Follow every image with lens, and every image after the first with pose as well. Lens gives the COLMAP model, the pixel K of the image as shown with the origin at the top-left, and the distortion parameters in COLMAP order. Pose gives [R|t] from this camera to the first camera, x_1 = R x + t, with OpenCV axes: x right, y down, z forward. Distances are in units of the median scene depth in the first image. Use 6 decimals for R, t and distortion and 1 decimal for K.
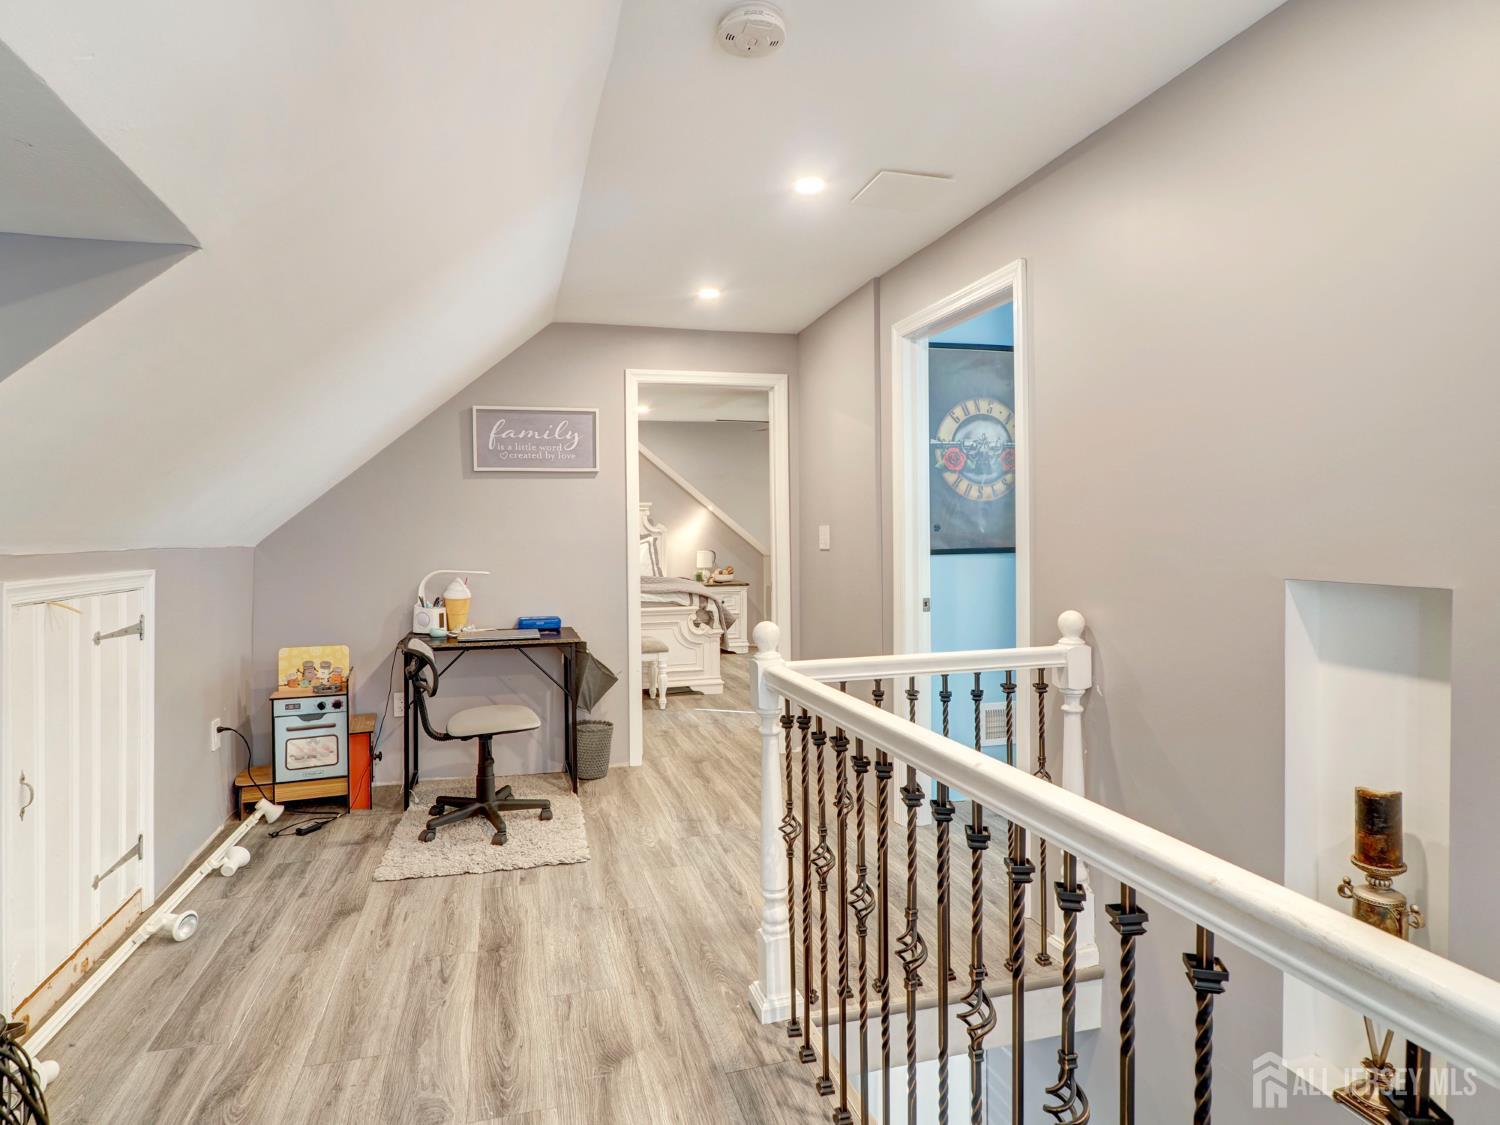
lens RADIAL K [[847.9, 0, 749.2], [0, 847.9, 551.3], [0, 0, 1]] dist [0.001187, -0.005863]
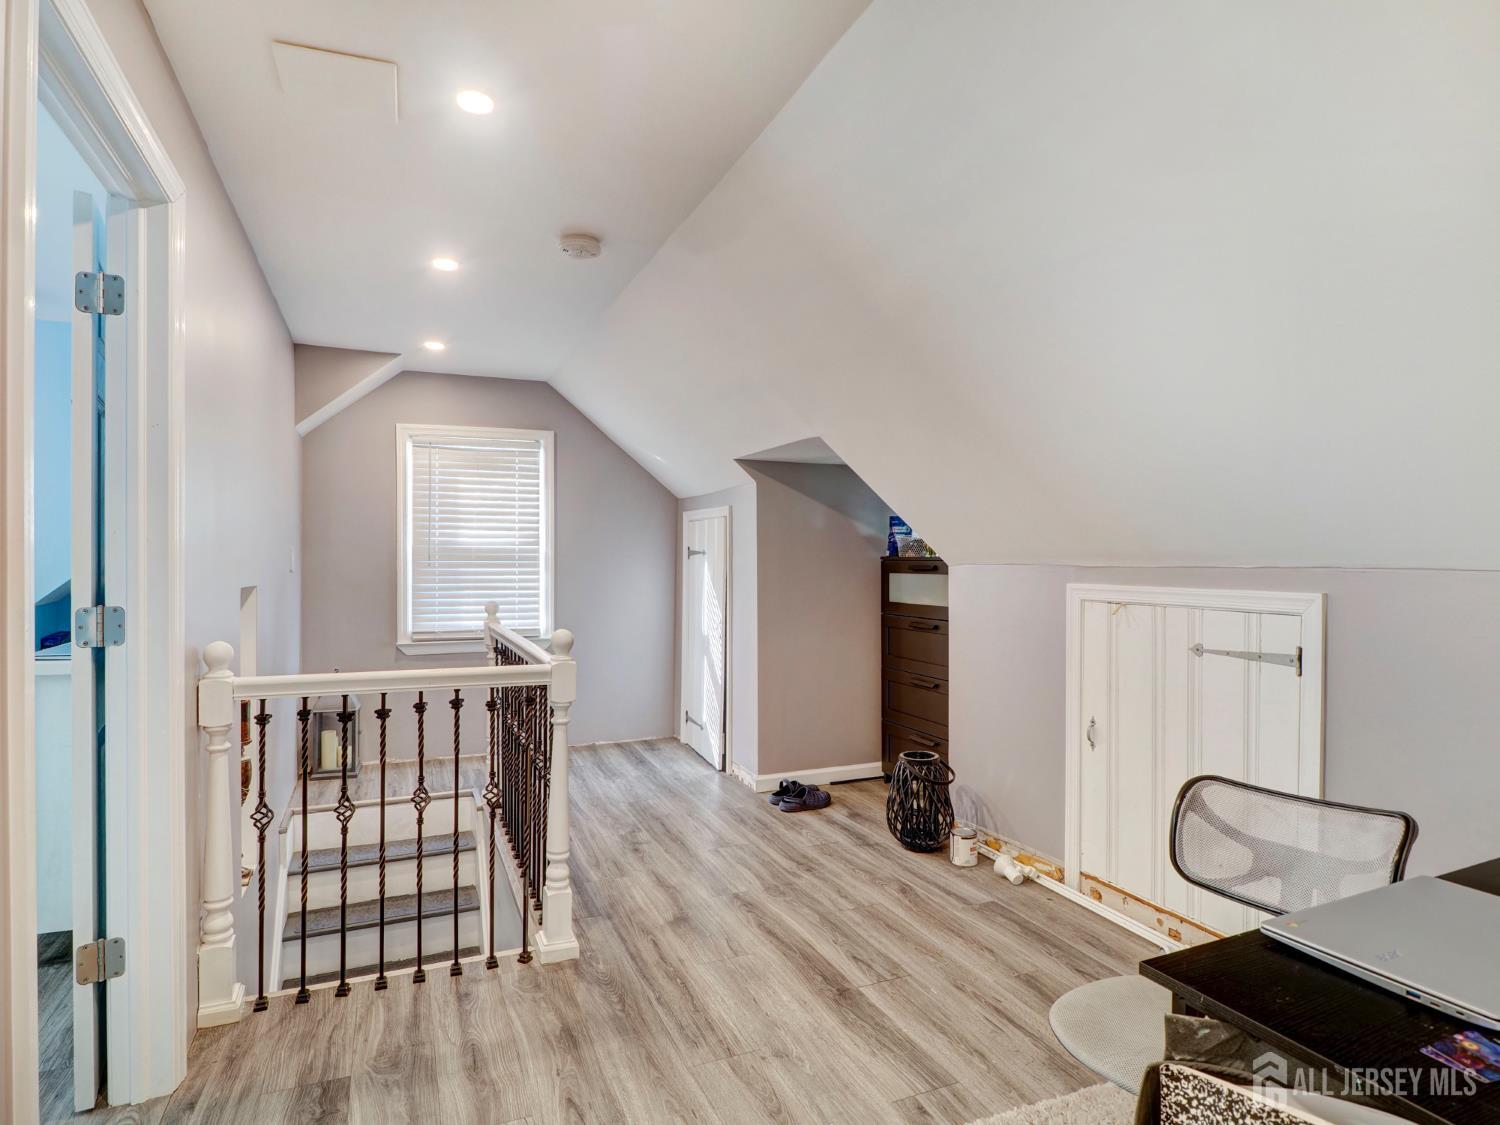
lens RADIAL K [[847.9, 0, 744.6], [0, 847.9, 565.6], [0, 0, 1]] dist [0.001187, -0.005863]
pose [[-0.993174, 0.011262, -0.116094, -0.096292], [0.008474, 0.999664, 0.024478, -0.035684], [0.116331, 0.023327, -0.992937, 2.159657]]
